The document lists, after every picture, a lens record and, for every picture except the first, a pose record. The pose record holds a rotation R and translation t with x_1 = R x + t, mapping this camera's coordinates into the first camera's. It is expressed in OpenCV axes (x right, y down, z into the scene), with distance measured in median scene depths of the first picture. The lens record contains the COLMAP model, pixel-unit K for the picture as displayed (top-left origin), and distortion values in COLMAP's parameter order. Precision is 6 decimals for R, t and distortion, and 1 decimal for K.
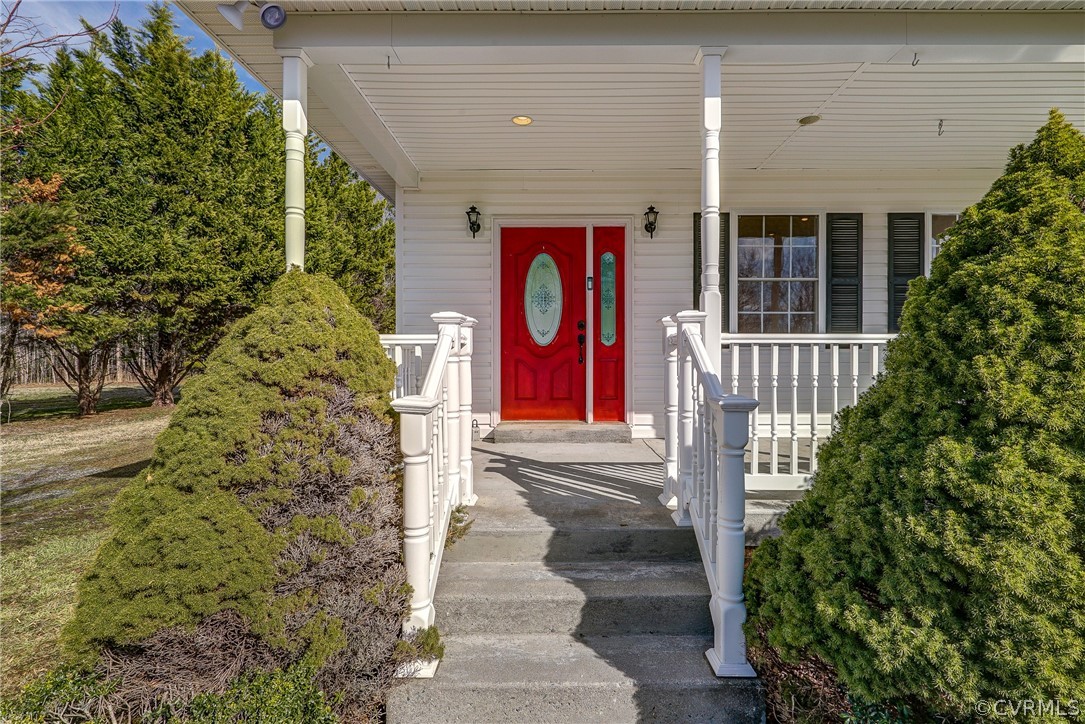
lens RADIAL K [[516.5, 0, 557.8], [0, 516.5, 357.8], [0, 0, 1]] dist [-0.001860, 0.000247]
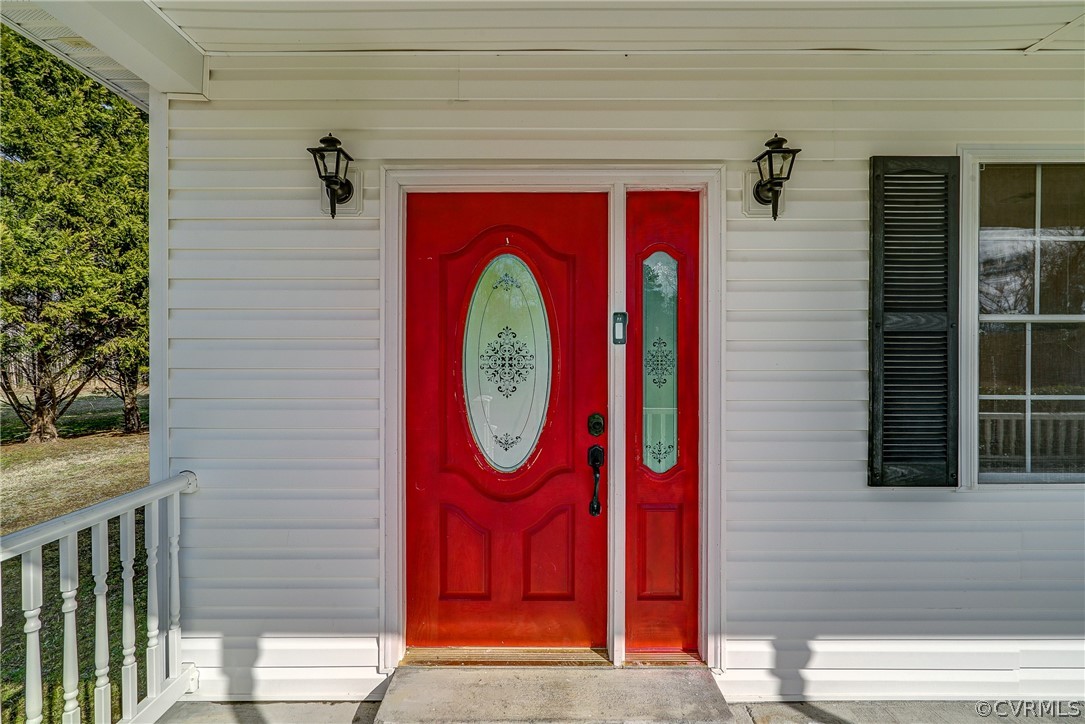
lens RADIAL K [[509.5, 0, 540.2], [0, 509.5, 352.8], [0, 0, 1]] dist [-0.000587, 0.000314]
pose [[0.999971, 0.001205, 0.007499, -0.003890], [-0.001178, 0.999993, -0.003534, -0.119975], [-0.007503, 0.003525, 0.999966, 0.582756]]
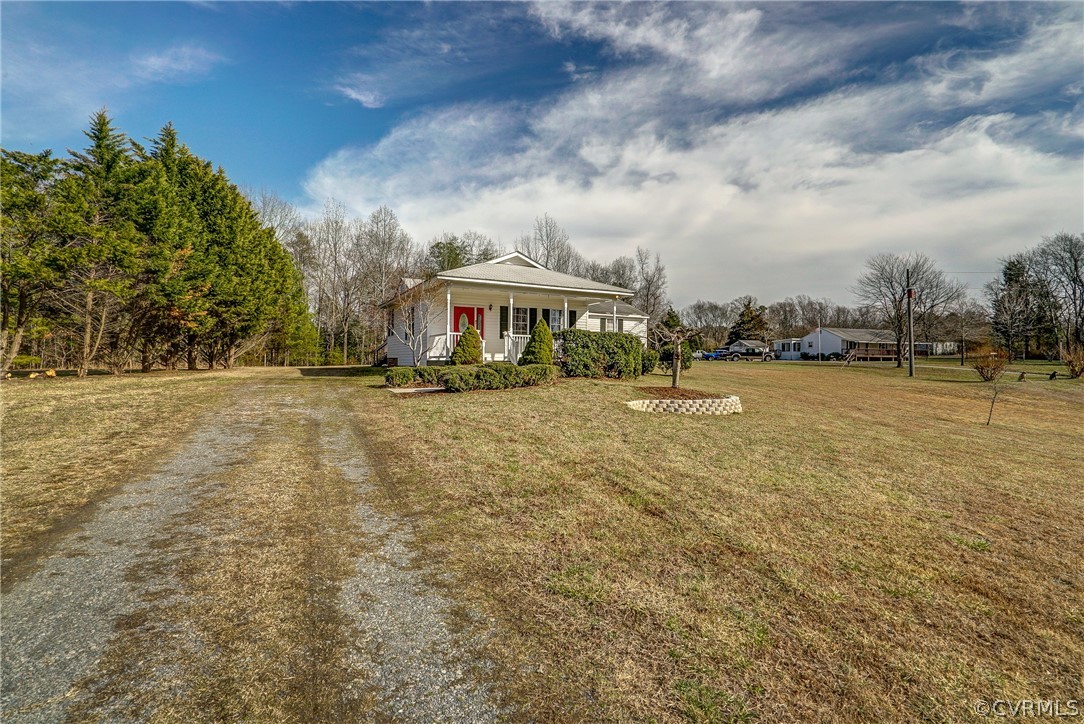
lens RADIAL K [[502.7, 0, 545.0], [0, 502.7, 336.8], [0, 0, 1]] dist [-0.002595, 0.000008]
pose [[0.885673, 0.032837, 0.463147, -1.238531], [-0.008045, 0.998432, -0.055403, 0.180880], [-0.464240, 0.045343, 0.884548, -2.637428]]
